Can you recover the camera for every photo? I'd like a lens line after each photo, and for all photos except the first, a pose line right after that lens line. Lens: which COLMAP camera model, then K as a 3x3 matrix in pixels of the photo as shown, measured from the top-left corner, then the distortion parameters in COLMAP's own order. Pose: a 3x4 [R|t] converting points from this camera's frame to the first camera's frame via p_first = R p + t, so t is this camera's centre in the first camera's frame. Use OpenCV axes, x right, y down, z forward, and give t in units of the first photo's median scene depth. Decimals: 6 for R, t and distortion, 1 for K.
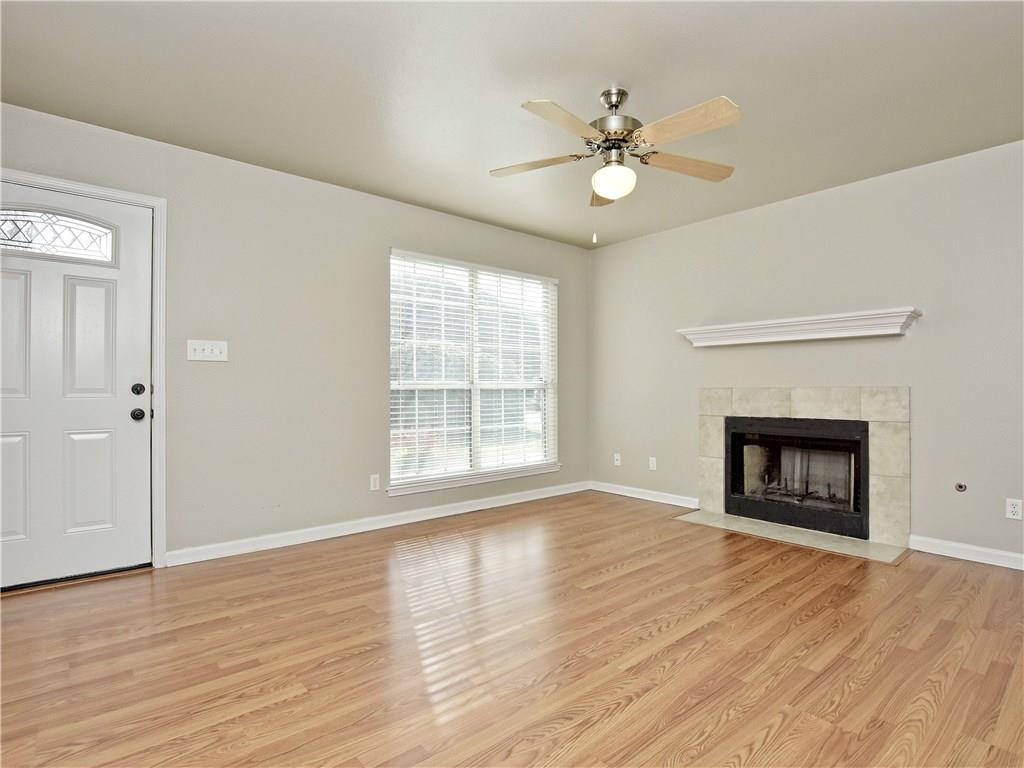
lens RADIAL K [[521.3, 0, 507.8], [0, 521.3, 388.2], [0, 0, 1]] dist [-0.032276, 0.003273]
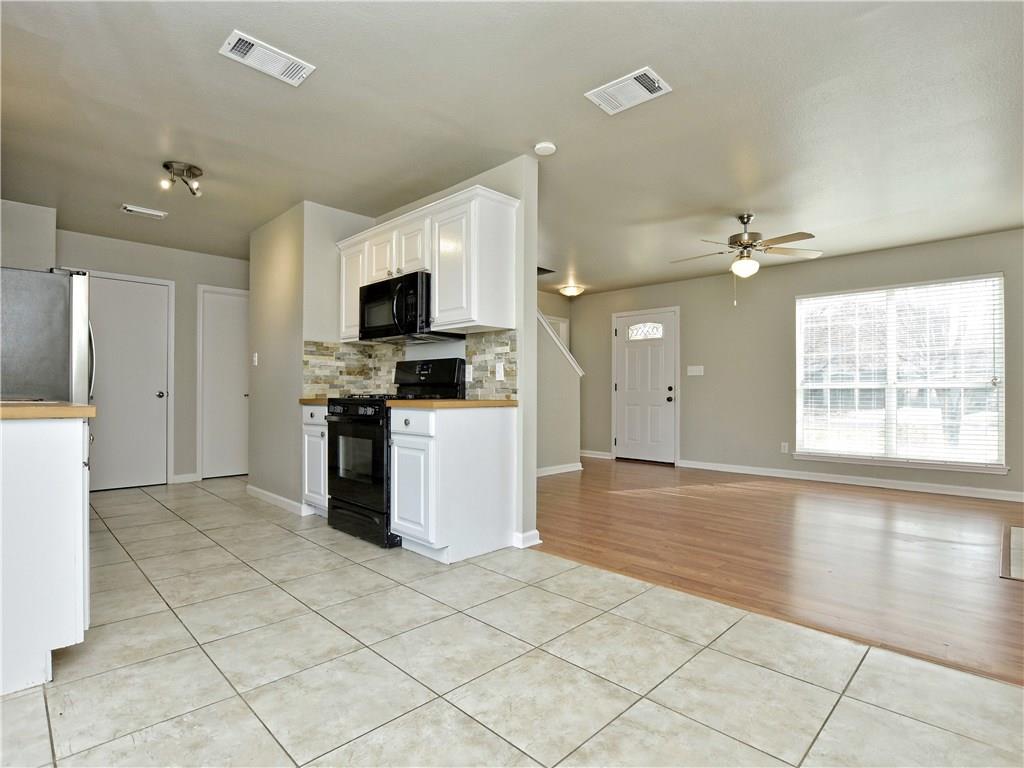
lens RADIAL K [[521.3, 0, 514.0], [0, 521.3, 388.2], [0, 0, 1]] dist [-0.032276, 0.003273]
pose [[0.094743, -0.007078, -0.995477, 1.487060], [-0.002492, 0.999970, -0.007347, 0.017352], [0.995499, 0.003177, 0.094723, 0.042527]]
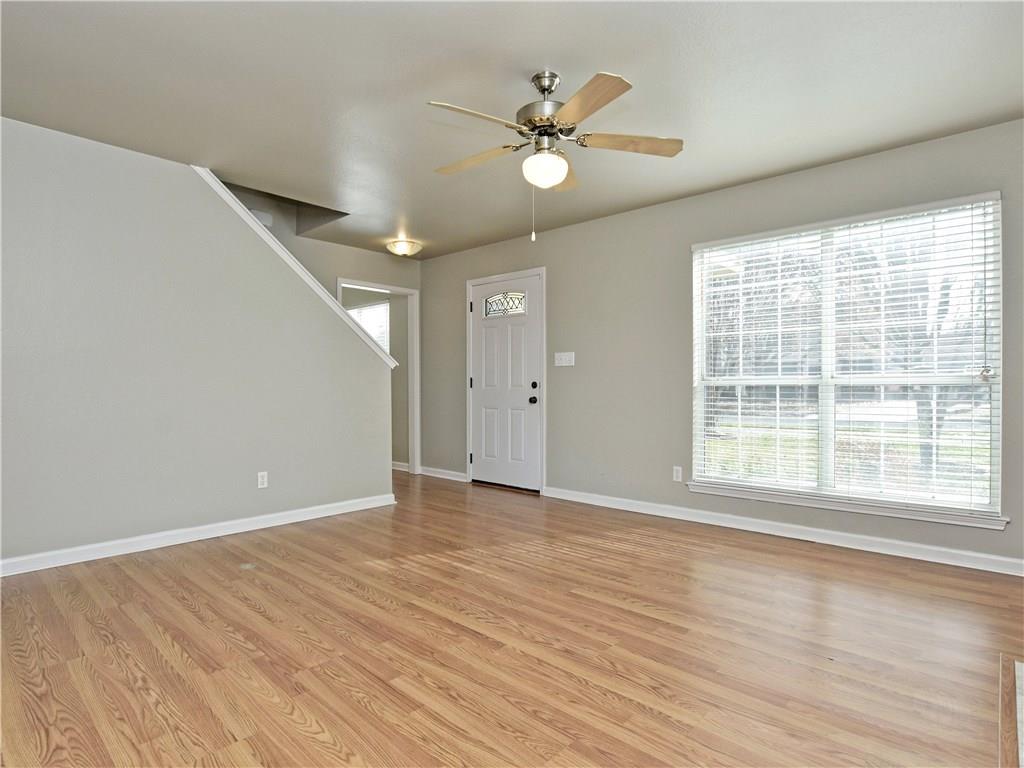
lens RADIAL K [[543.8, 0, 515.8], [0, 543.8, 389.1], [0, 0, 1]] dist [-0.031189, 0.000471]
pose [[0.133997, 0.007401, -0.990954, 0.952527], [0.001058, 0.999970, 0.007611, 0.001142], [0.990981, -0.002068, 0.133985, 0.643183]]
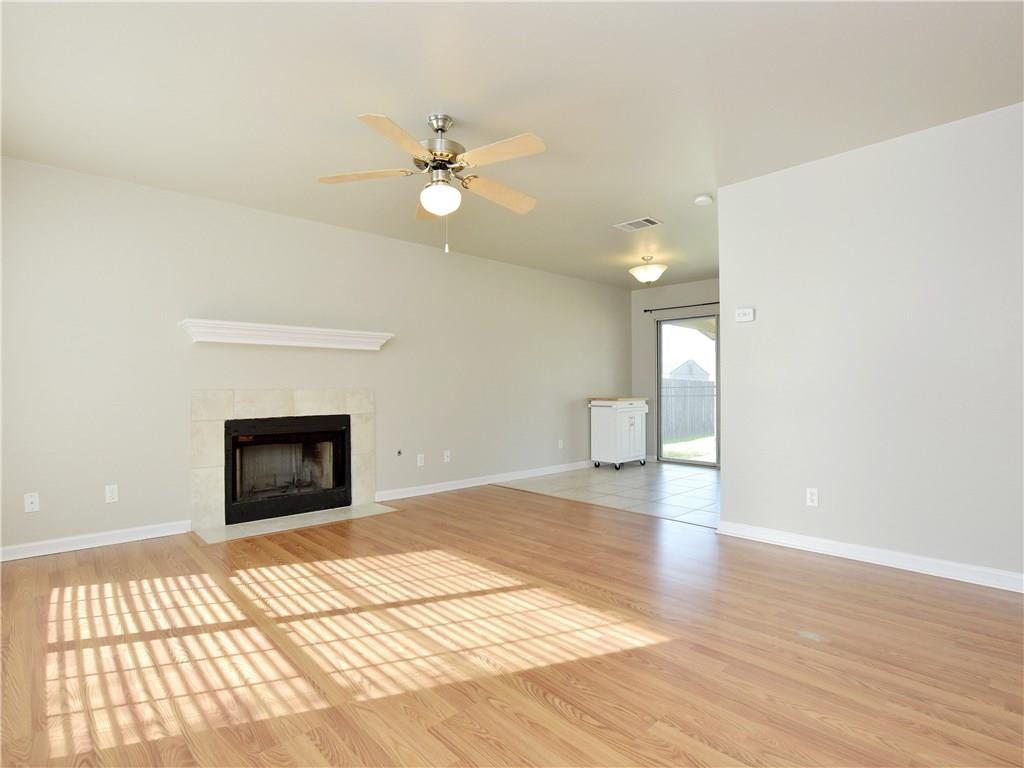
lens RADIAL K [[521.3, 0, 514.8], [0, 521.3, 388.8], [0, 0, 1]] dist [-0.032276, 0.003273]
pose [[-0.054385, 0.001477, 0.998519, -0.709045], [0.002292, 0.999996, -0.001355, 0.001255], [-0.998517, 0.002215, -0.054388, 0.718513]]
